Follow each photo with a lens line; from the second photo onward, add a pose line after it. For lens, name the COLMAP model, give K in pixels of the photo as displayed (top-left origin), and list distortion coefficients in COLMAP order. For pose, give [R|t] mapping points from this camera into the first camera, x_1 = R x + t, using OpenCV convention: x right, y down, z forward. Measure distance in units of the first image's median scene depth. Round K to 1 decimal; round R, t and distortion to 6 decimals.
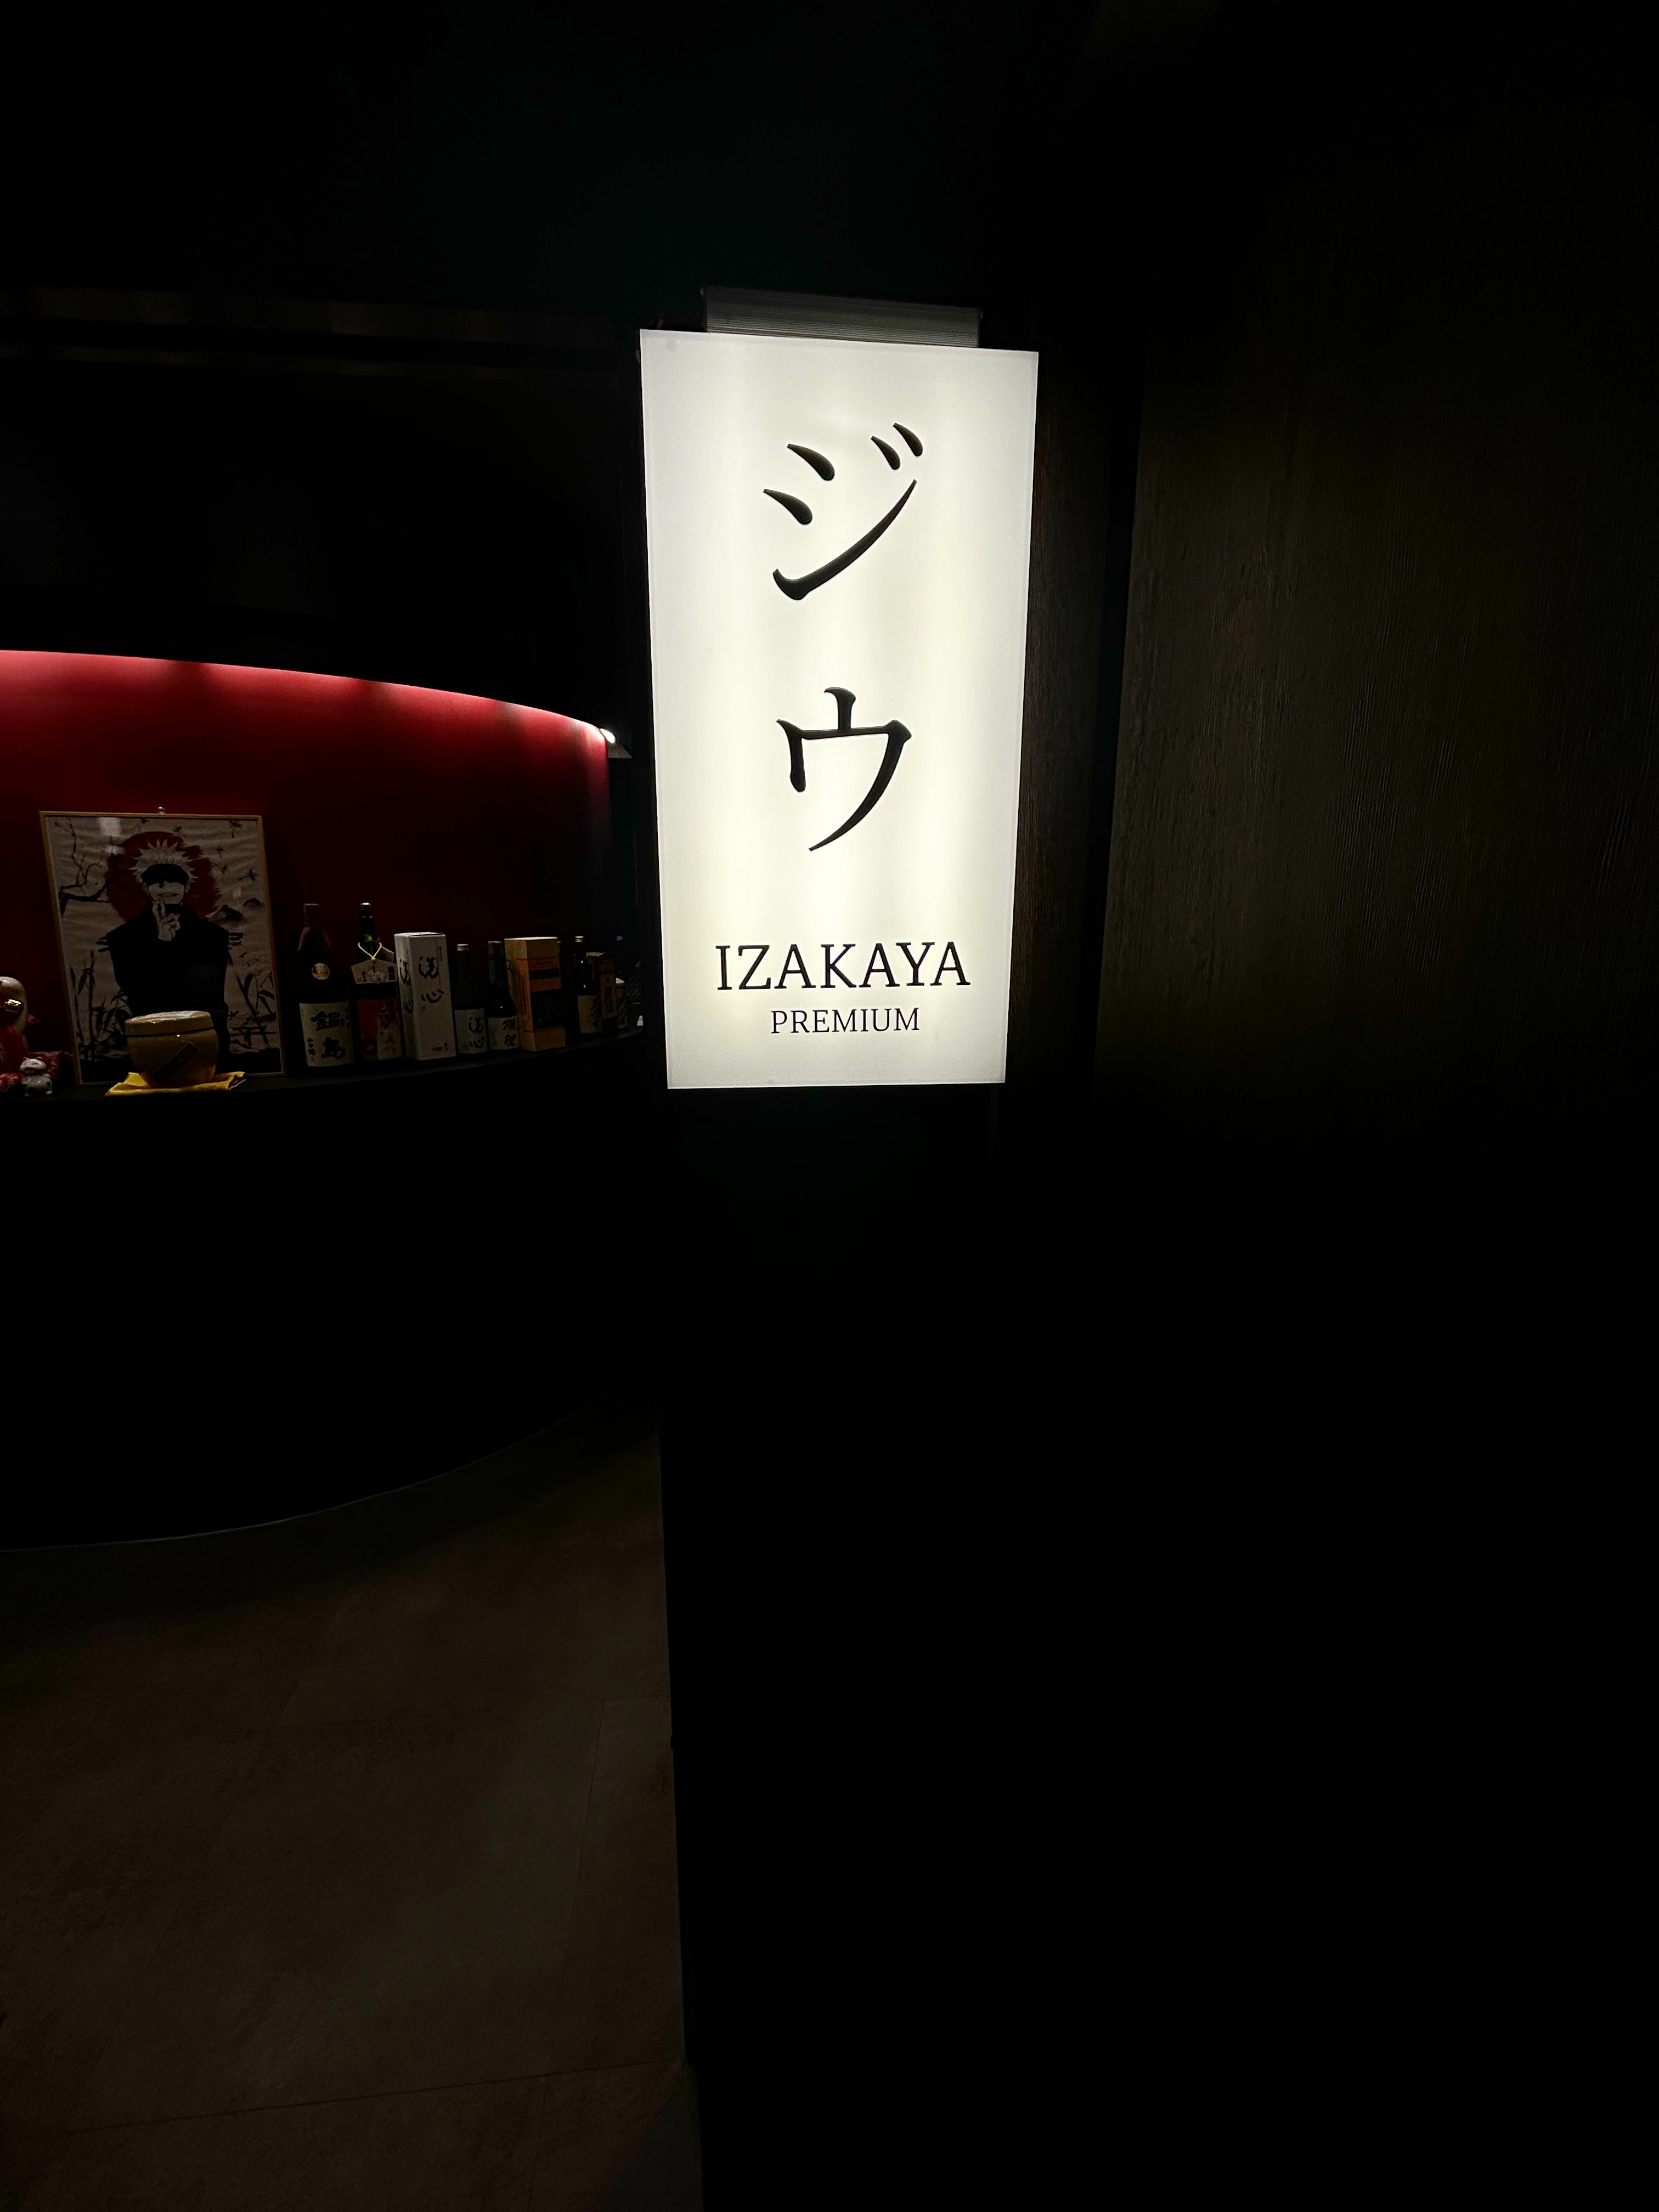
lens RADIAL K [[965.2, 0, 831.2], [0, 965.2, 1104.2], [0, 0, 1]] dist [-0.005691, 0.000018]
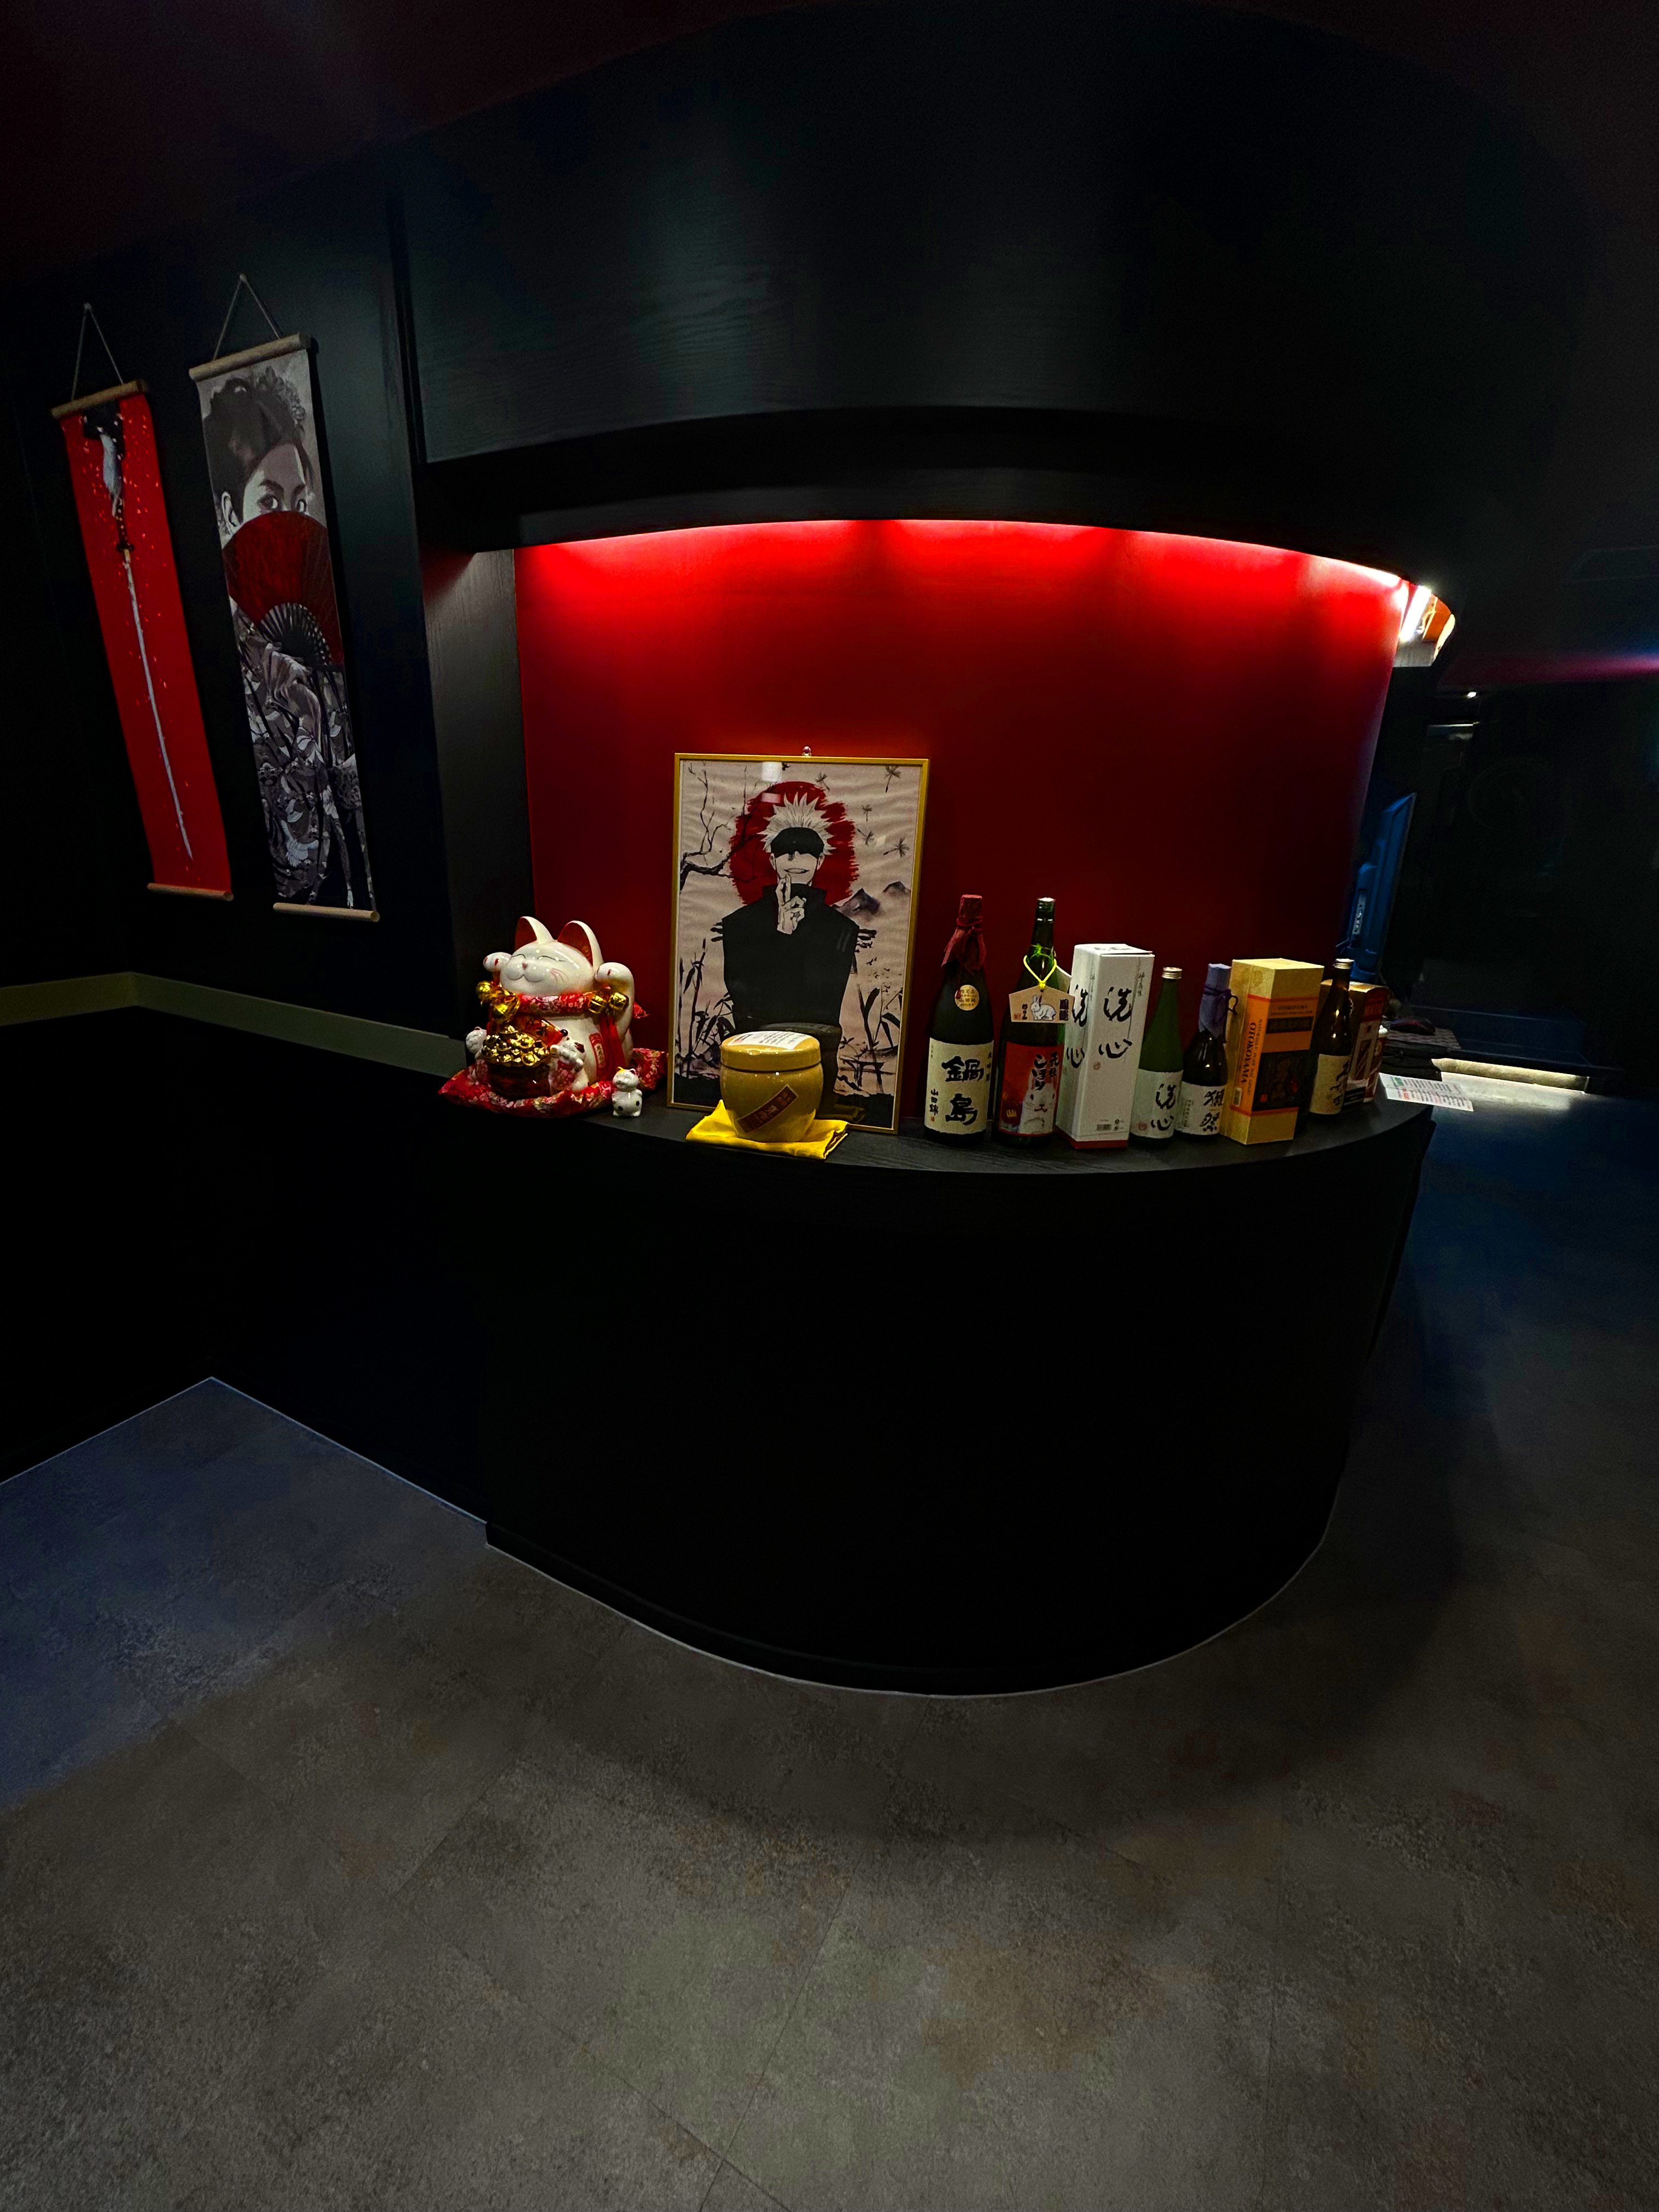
lens RADIAL K [[889.0, 0, 826.0], [0, 889.0, 1104.7], [0, 0, 1]] dist [0.002798, 0.000097]
pose [[0.828594, 0.199187, -0.523218, -0.278583], [-0.156540, 0.979721, 0.125071, -0.129772], [0.537520, -0.021729, 0.842971, 0.433420]]
